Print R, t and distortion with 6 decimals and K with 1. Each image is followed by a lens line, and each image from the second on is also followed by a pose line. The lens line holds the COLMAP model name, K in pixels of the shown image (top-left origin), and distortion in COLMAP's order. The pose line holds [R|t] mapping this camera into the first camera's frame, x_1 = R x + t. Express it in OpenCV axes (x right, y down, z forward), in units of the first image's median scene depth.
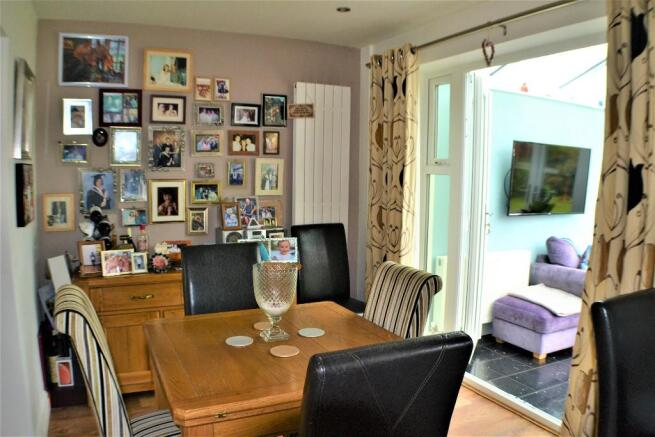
lens RADIAL K [[508.3, 0, 327.5], [0, 508.3, 218.5], [0, 0, 1]] dist [-0.197803, 0.054990]
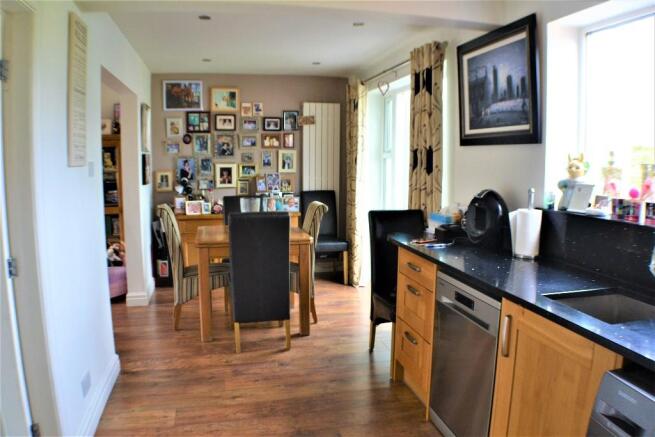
lens RADIAL K [[508.3, 0, 327.5], [0, 508.3, 218.5], [0, 0, 1]] dist [-0.197803, 0.054990]
pose [[0.976579, 0.016471, -0.214528, 0.406900], [-0.012435, 0.999720, 0.020147, 0.076124], [0.214800, -0.017008, 0.976510, -0.640868]]
